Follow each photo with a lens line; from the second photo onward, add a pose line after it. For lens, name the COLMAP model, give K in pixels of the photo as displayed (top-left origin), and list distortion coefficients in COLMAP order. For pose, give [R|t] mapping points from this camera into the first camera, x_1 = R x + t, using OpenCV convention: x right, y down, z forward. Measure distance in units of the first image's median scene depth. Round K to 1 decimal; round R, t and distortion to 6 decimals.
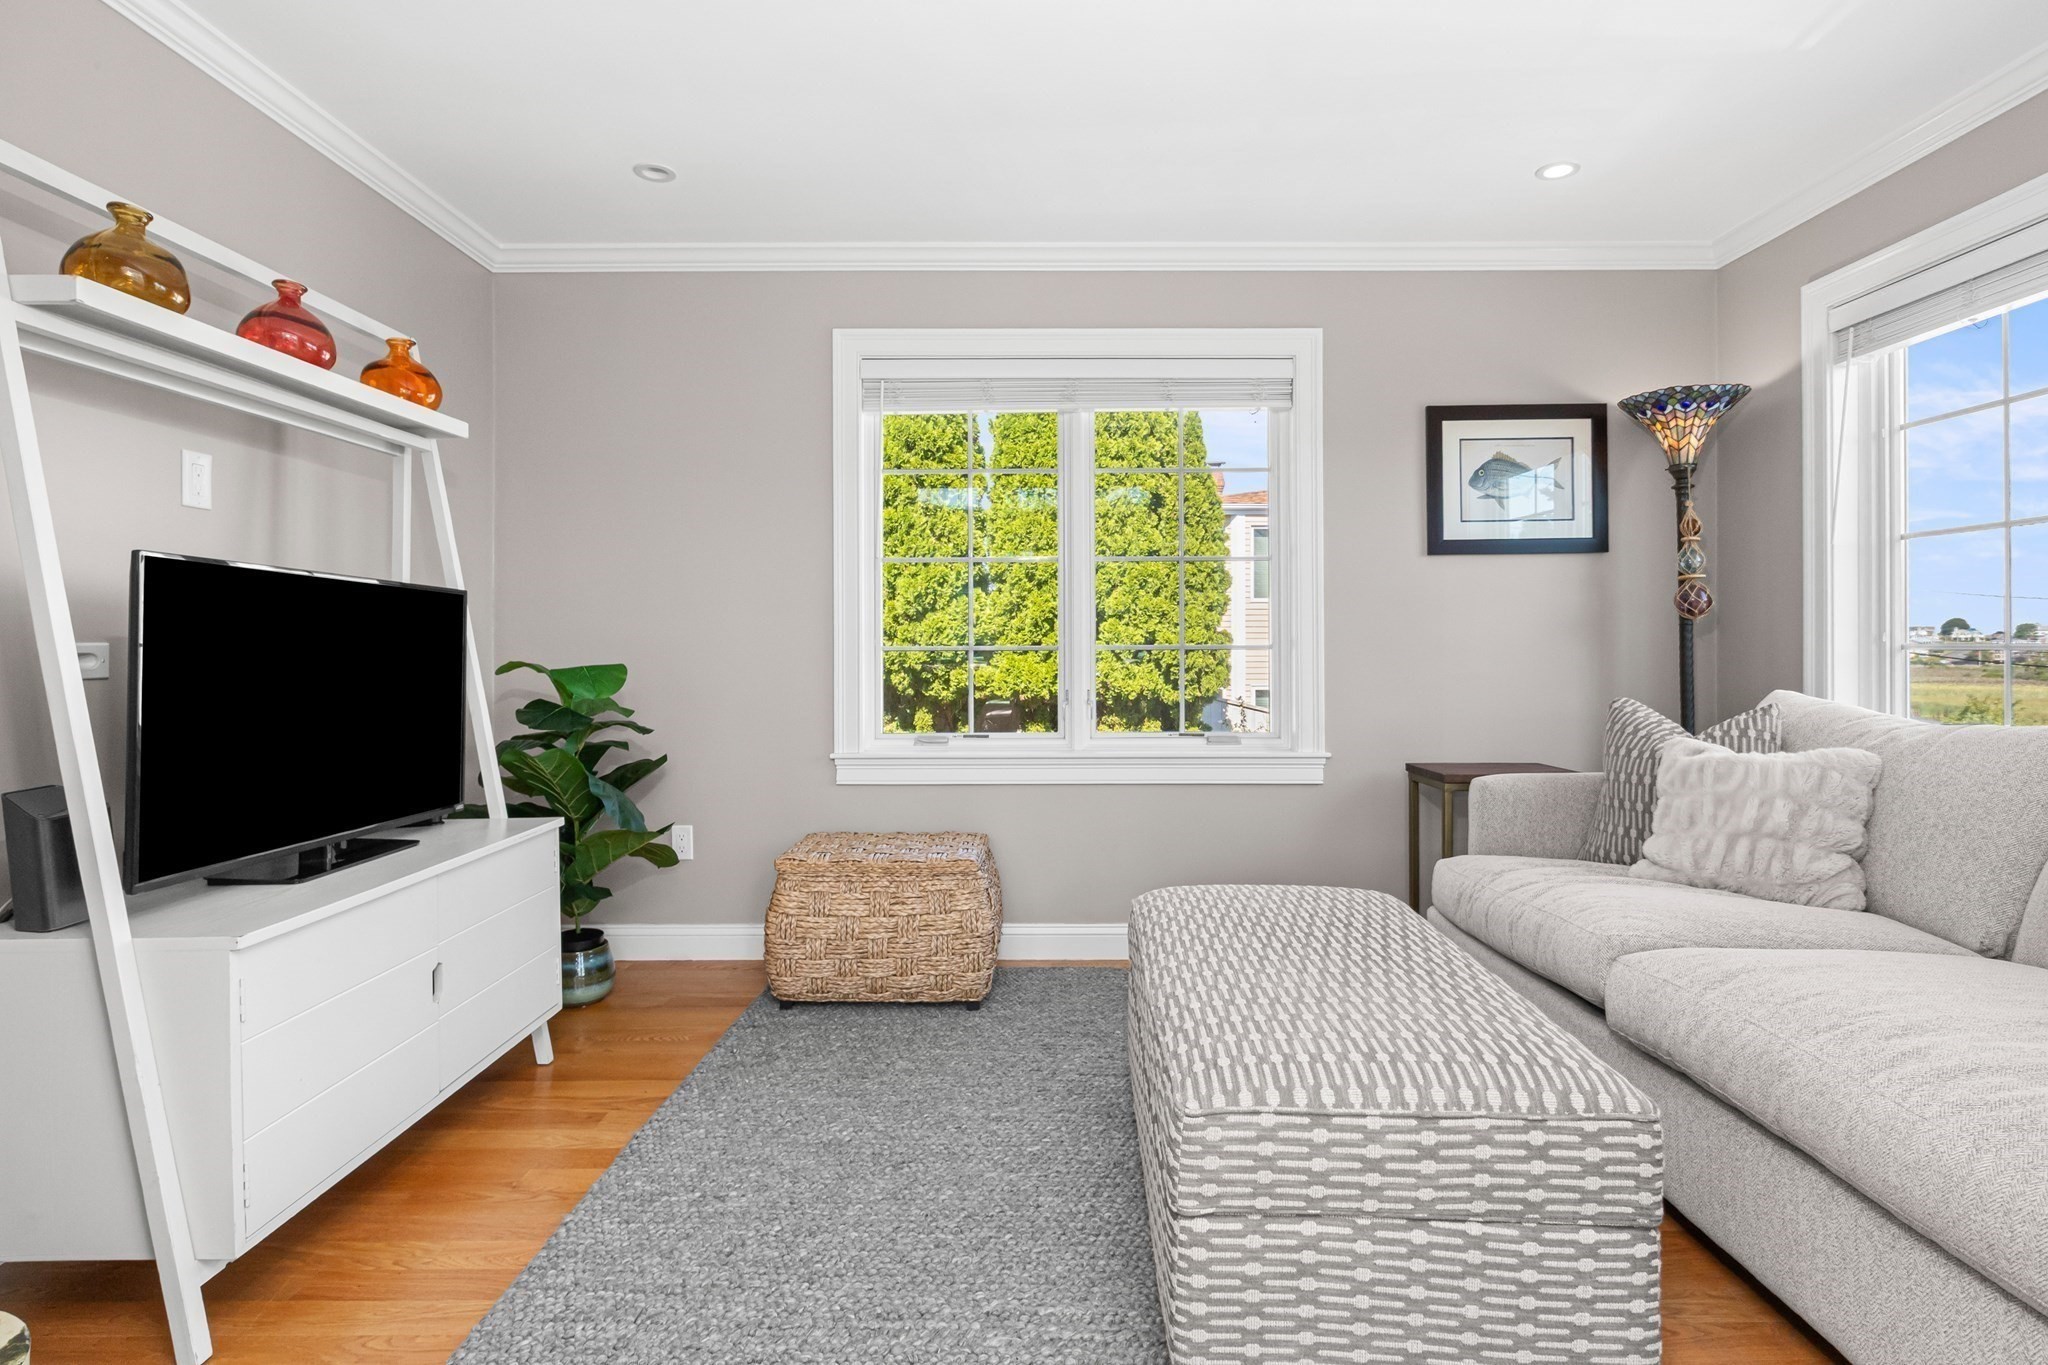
lens RADIAL K [[1031.8, 0, 1026.4], [0, 1031.8, 648.6], [0, 0, 1]] dist [-0.002903, -0.000082]
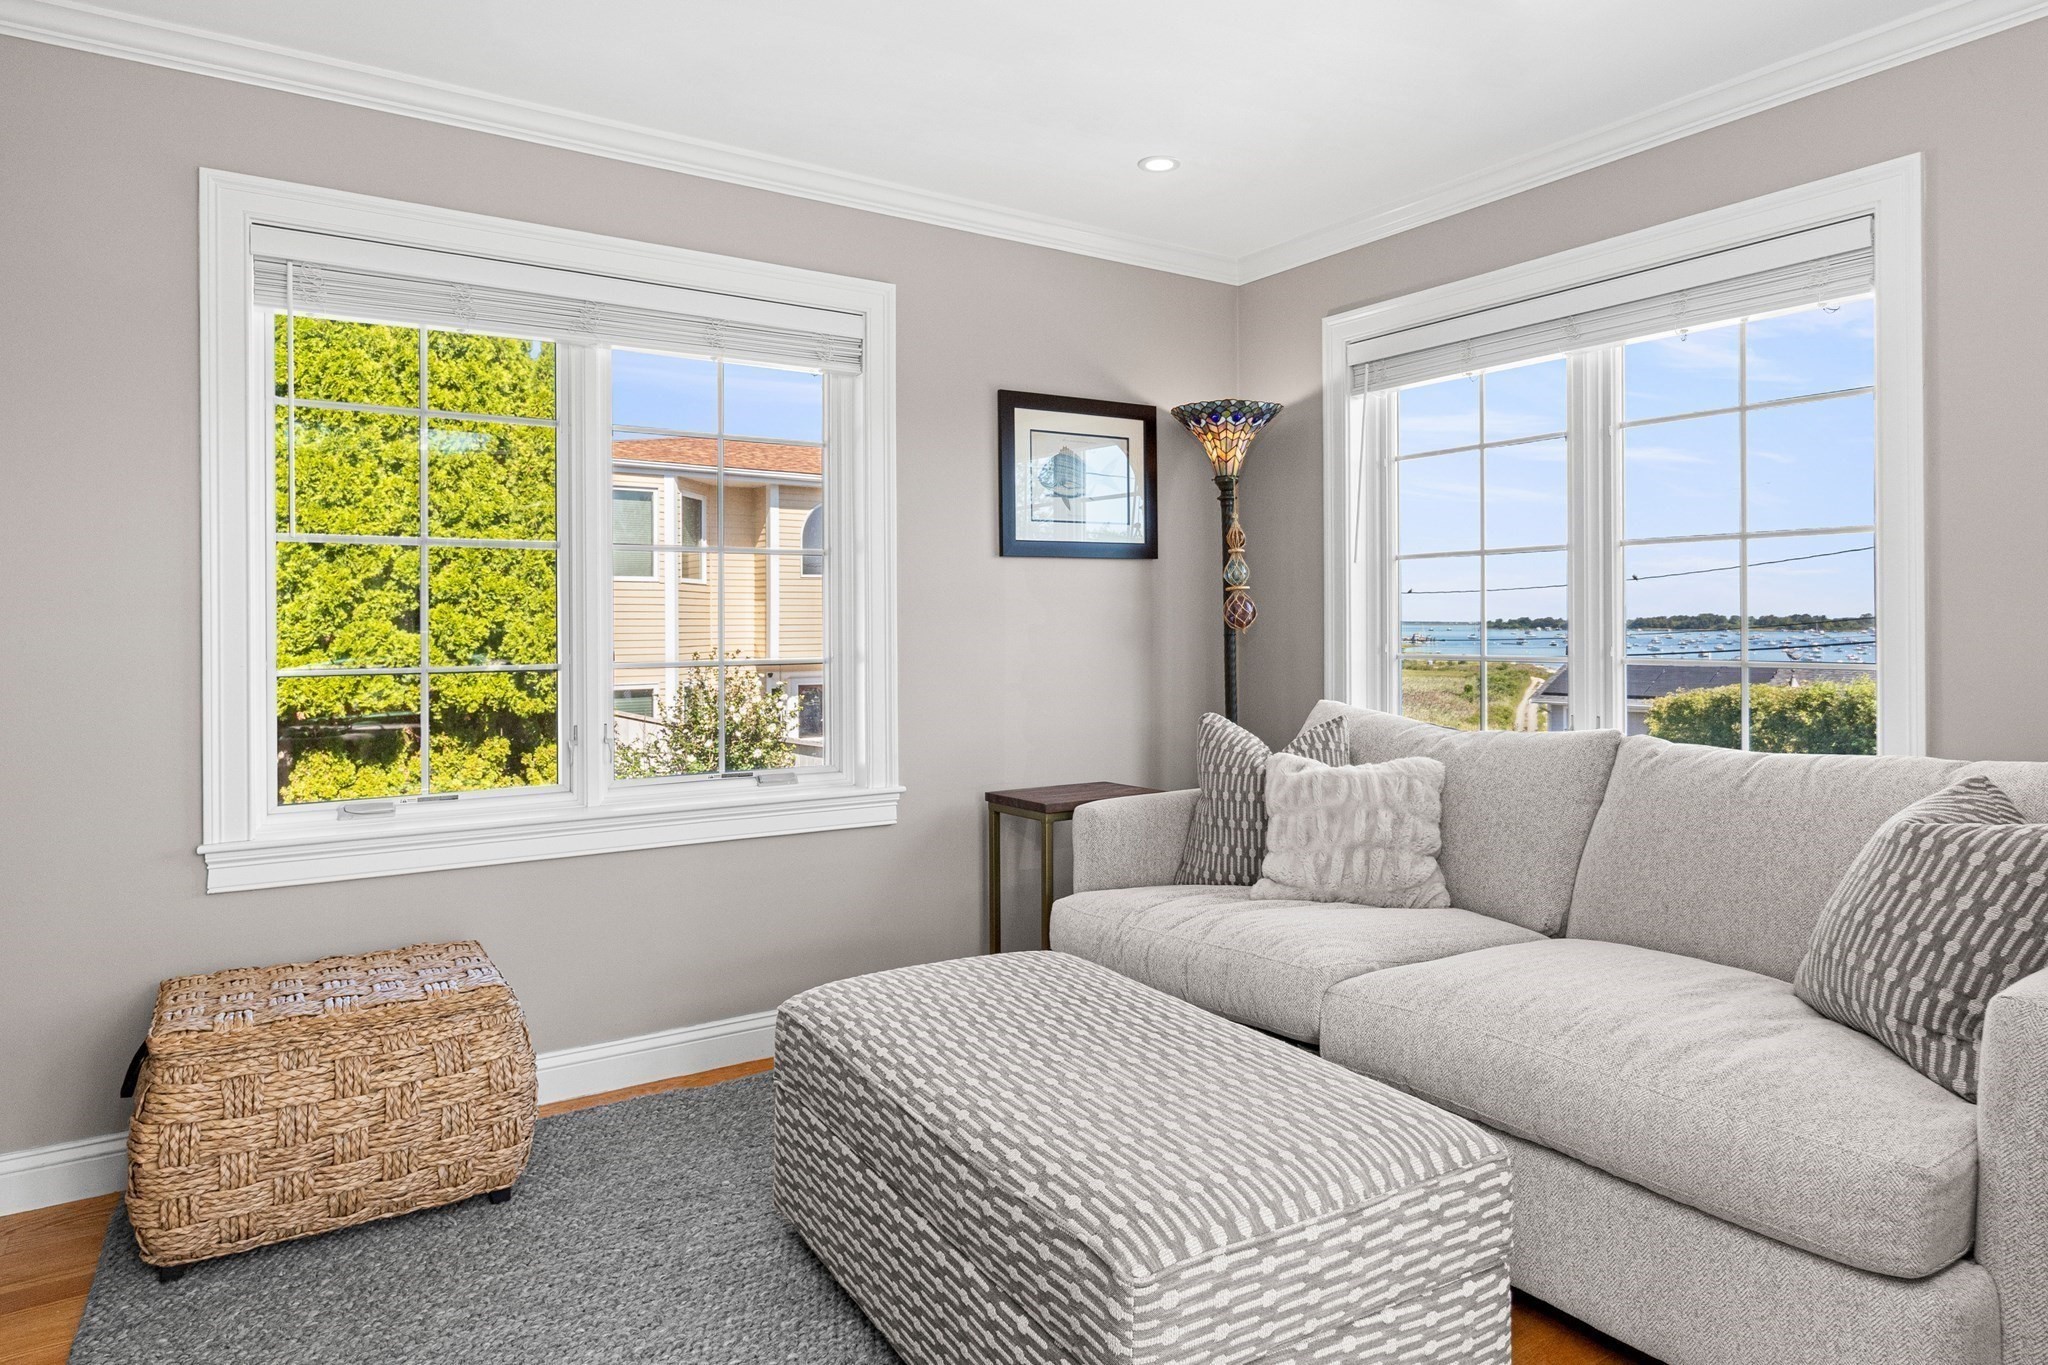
lens RADIAL K [[1240.1, 0, 1025.6], [0, 1240.1, 626.7], [0, 0, 1]] dist [-0.005754, 0.001551]
pose [[0.829102, -0.001991, 0.559094, -0.238585], [0.003754, 0.999991, -0.002005, -0.034345], [-0.559085, 0.003761, 0.829102, 0.121914]]
